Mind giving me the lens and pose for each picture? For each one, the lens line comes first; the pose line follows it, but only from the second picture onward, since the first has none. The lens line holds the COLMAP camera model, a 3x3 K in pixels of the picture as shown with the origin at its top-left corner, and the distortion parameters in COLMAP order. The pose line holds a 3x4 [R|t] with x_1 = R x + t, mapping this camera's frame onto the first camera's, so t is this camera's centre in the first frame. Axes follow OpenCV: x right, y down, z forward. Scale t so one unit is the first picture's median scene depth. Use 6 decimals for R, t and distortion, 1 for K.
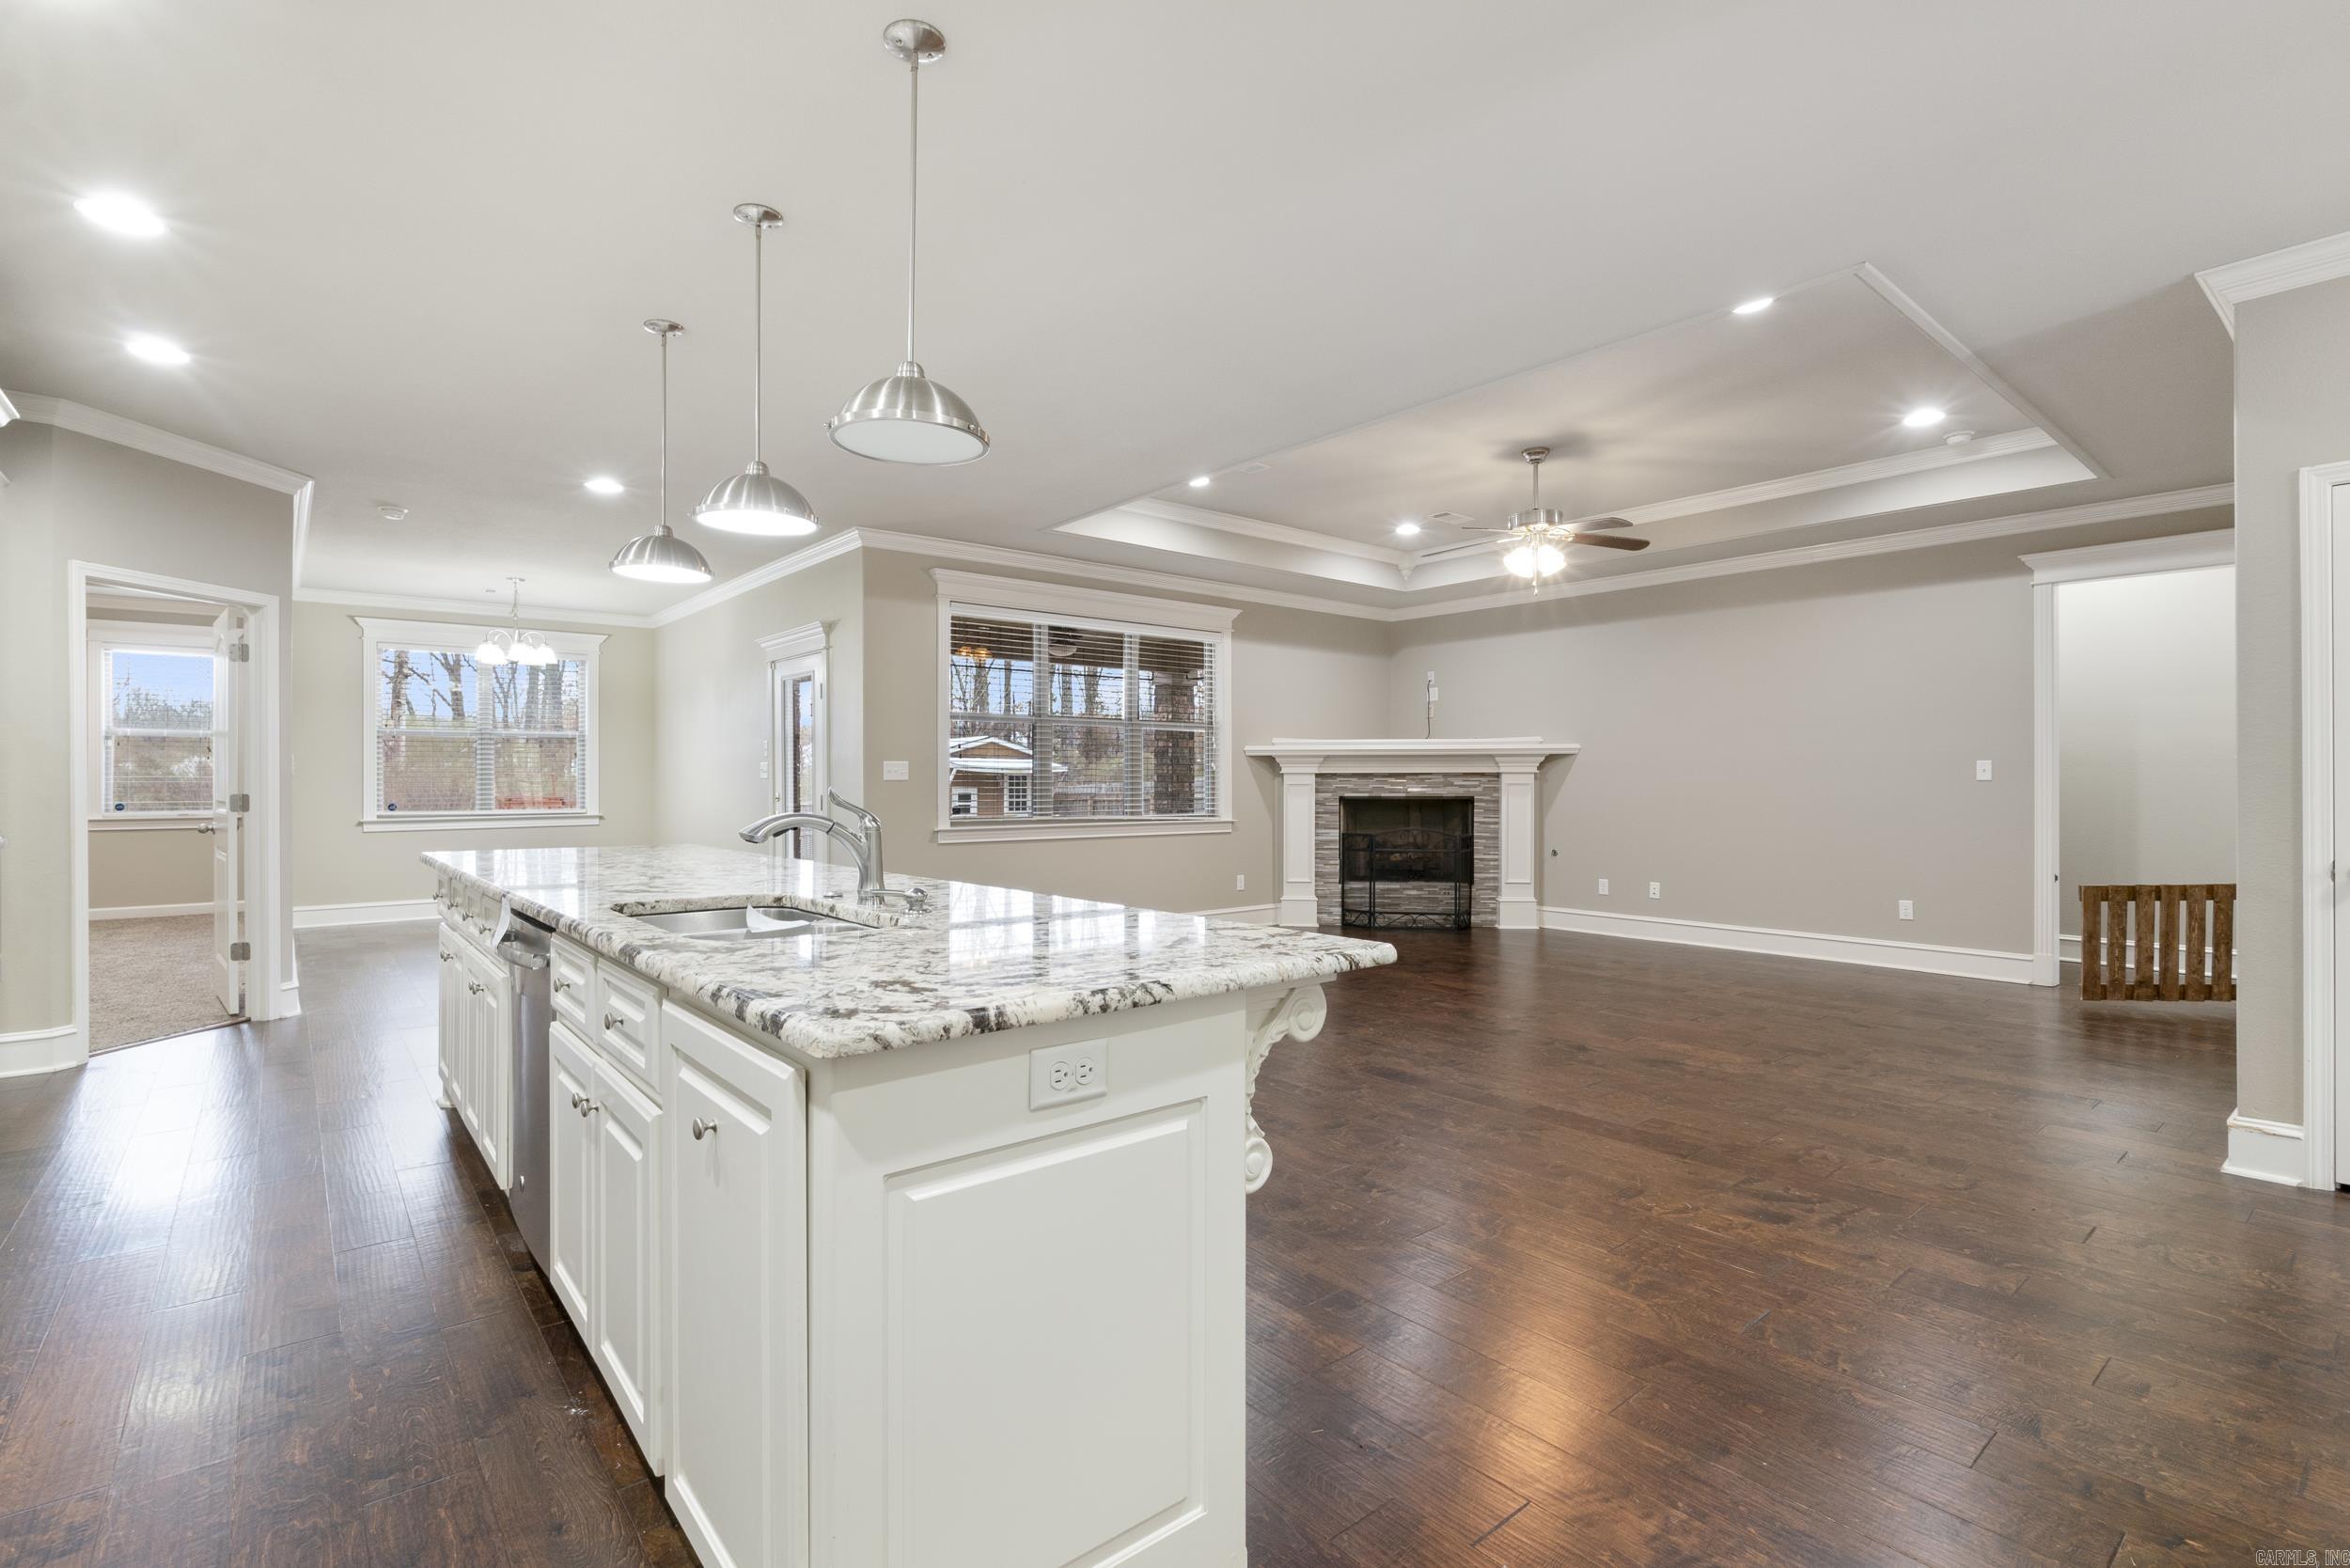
lens RADIAL K [[1081.6, 0, 1171.1], [0, 1081.6, 782.0], [0, 0, 1]] dist [-0.011208, 0.000211]
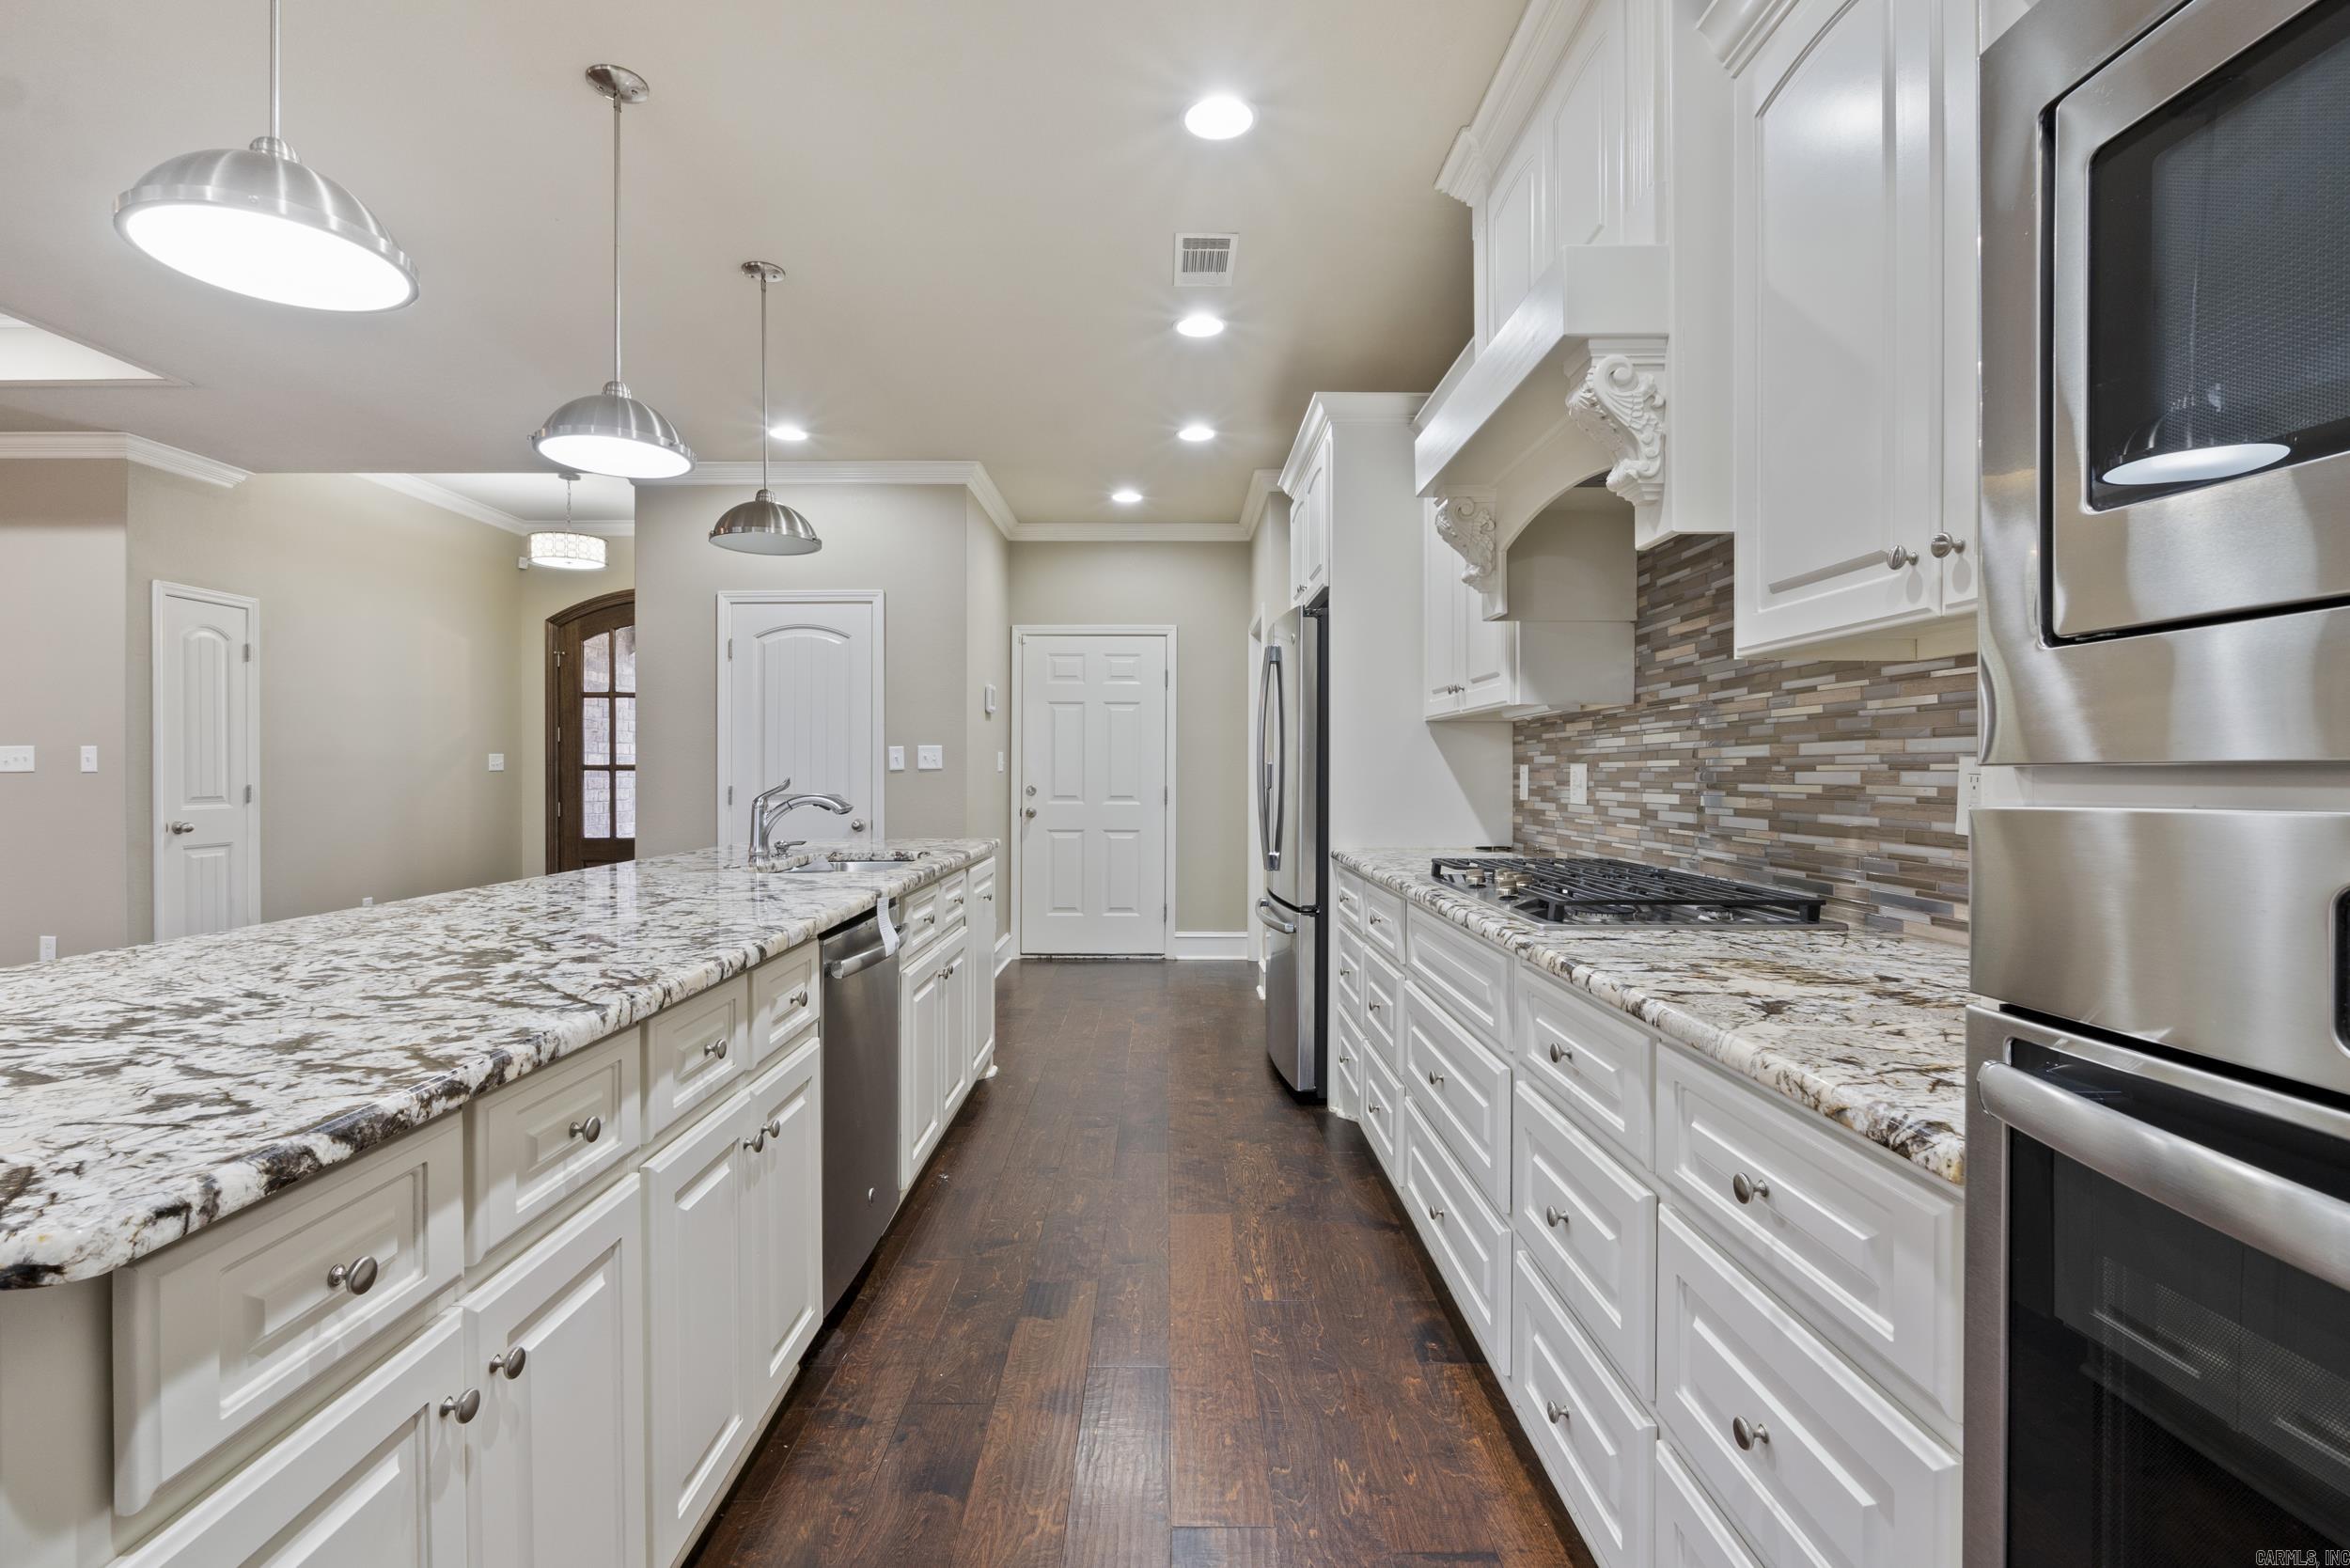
lens RADIAL K [[1072.4, 0, 1170.9], [0, 1072.4, 772.8], [0, 0, 1]] dist [-0.011163, 0.000041]
pose [[-0.774396, 0.001191, 0.632700, -0.413797], [0.002652, 0.999996, 0.001363, 0.000362], [-0.632696, 0.002734, -0.774395, 0.459061]]
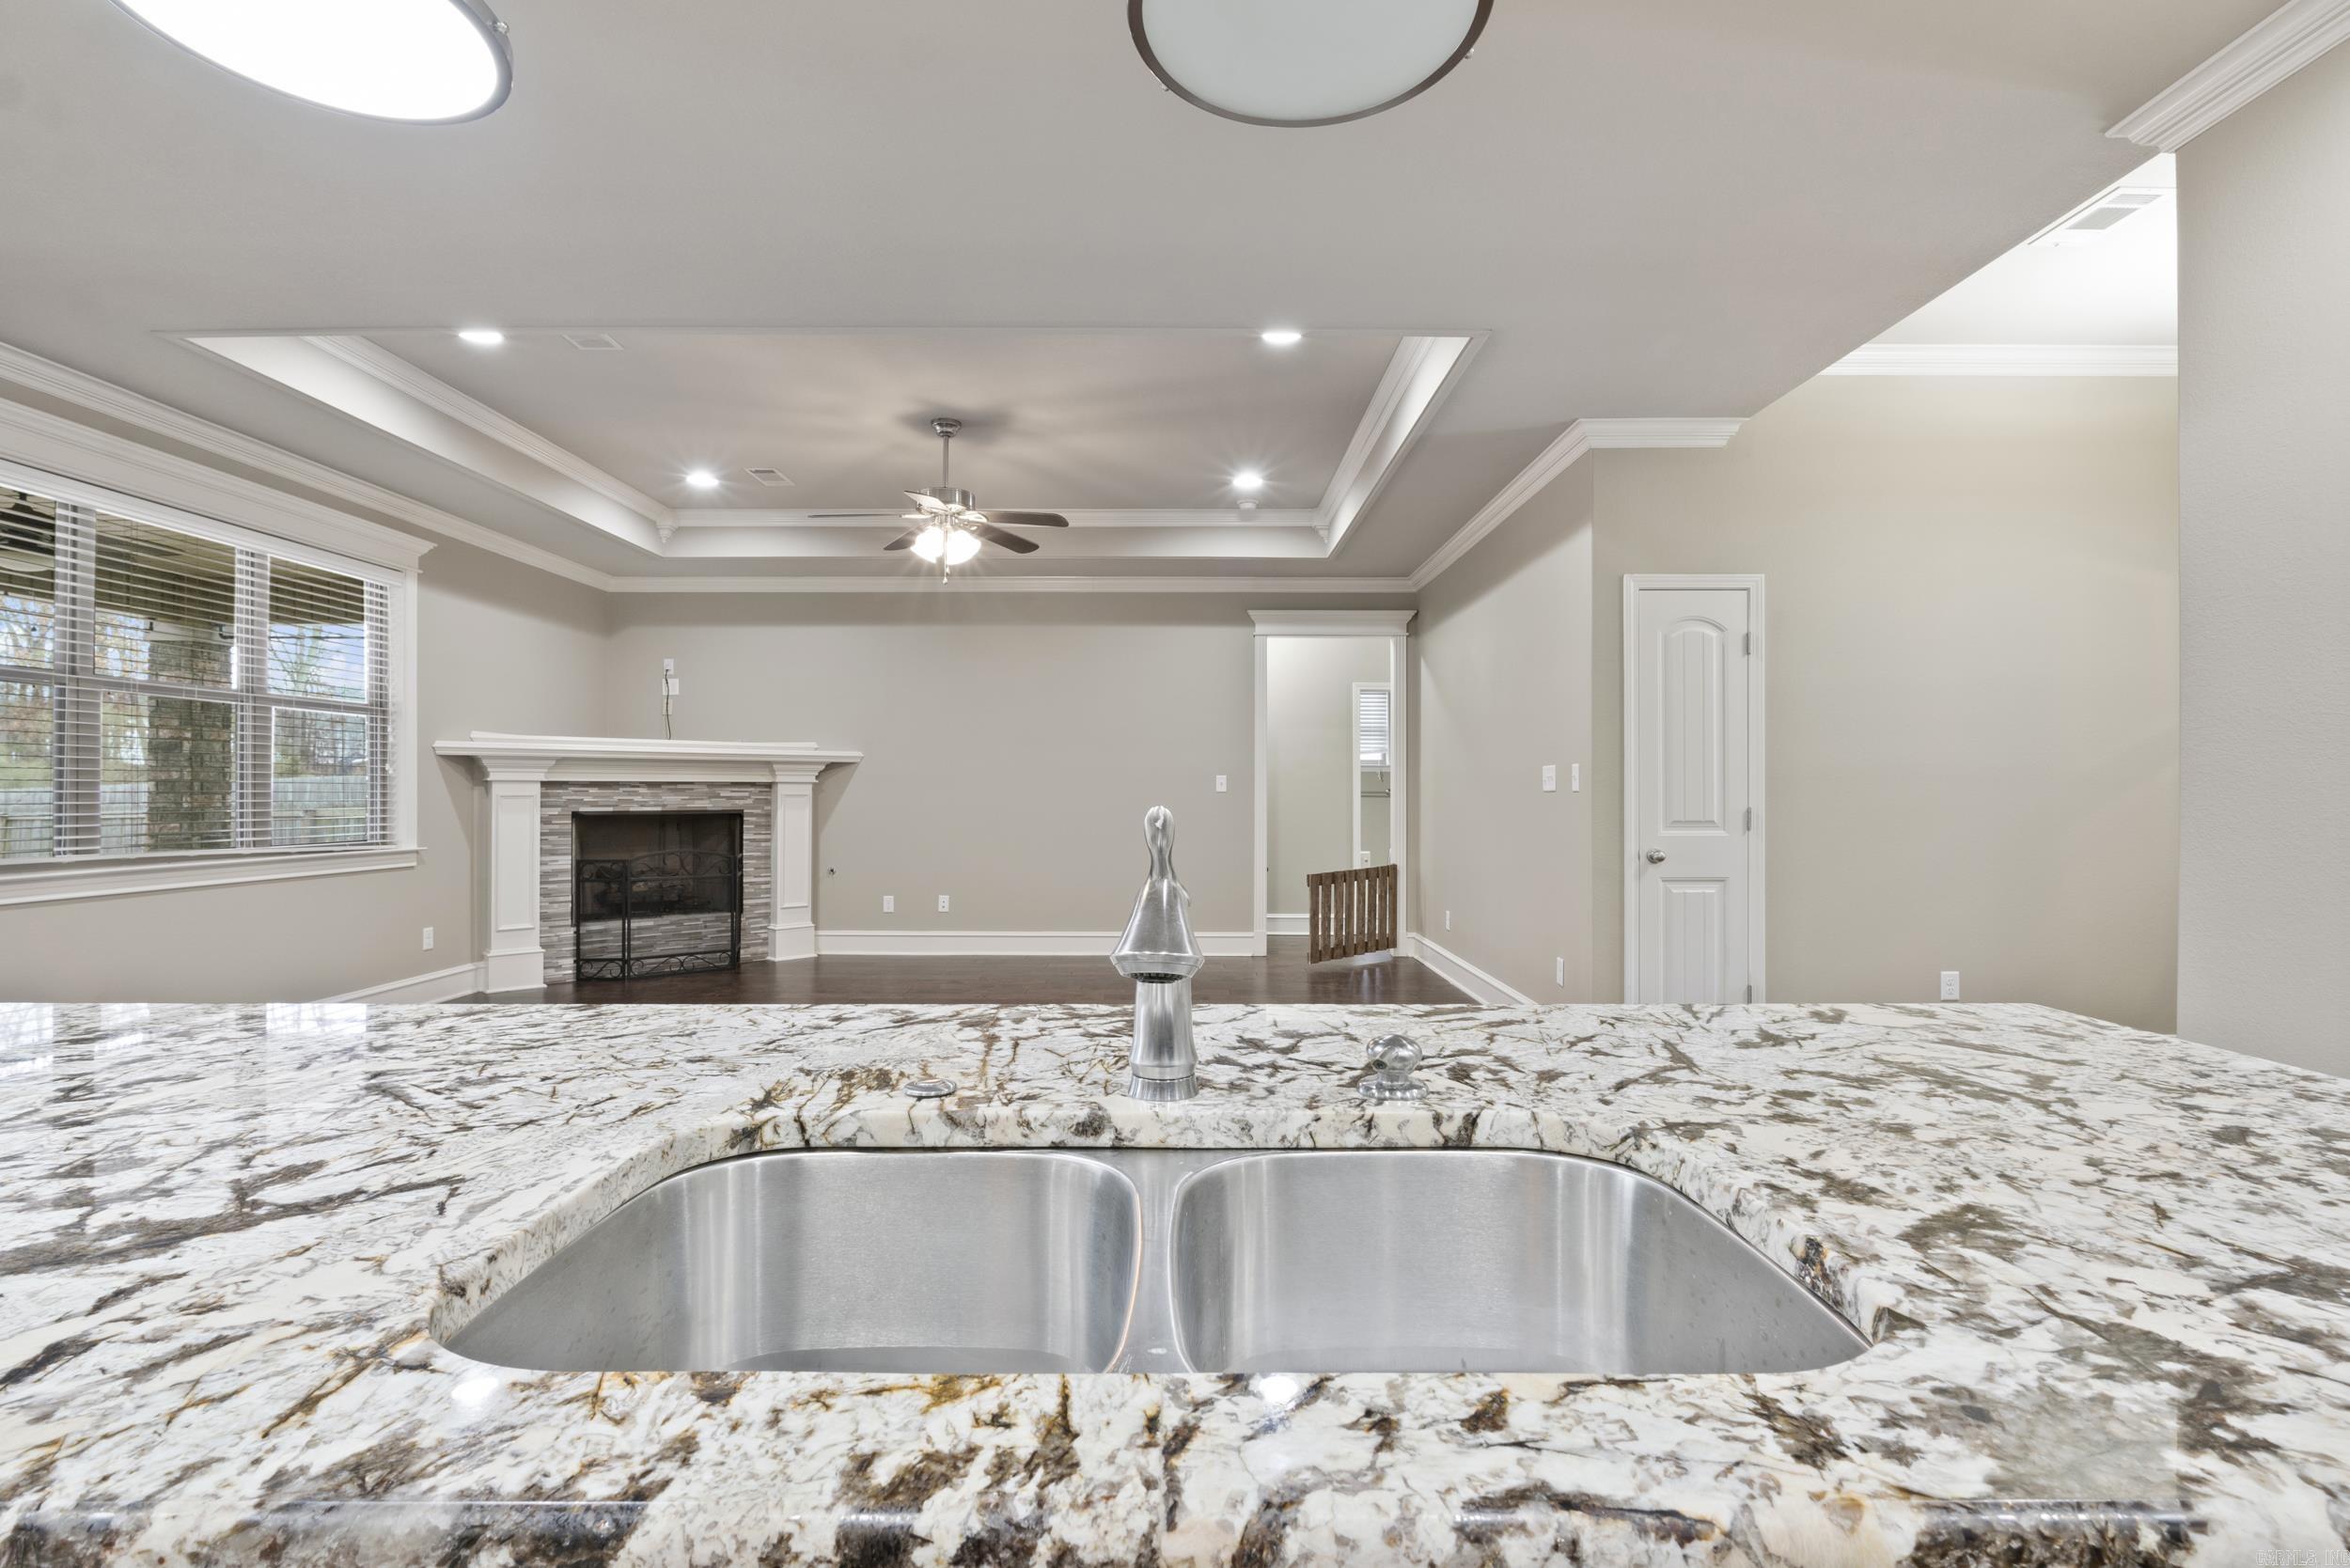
lens RADIAL K [[1075.2, 0, 1177.6], [0, 1075.2, 794.3], [0, 0, 1]] dist [-0.014401, 0.000135]
pose [[0.637786, 0.000213, 0.770214, -0.155270], [-0.000874, 1.000000, 0.000447, 0.000397], [-0.770213, -0.000959, 0.637786, 0.197043]]
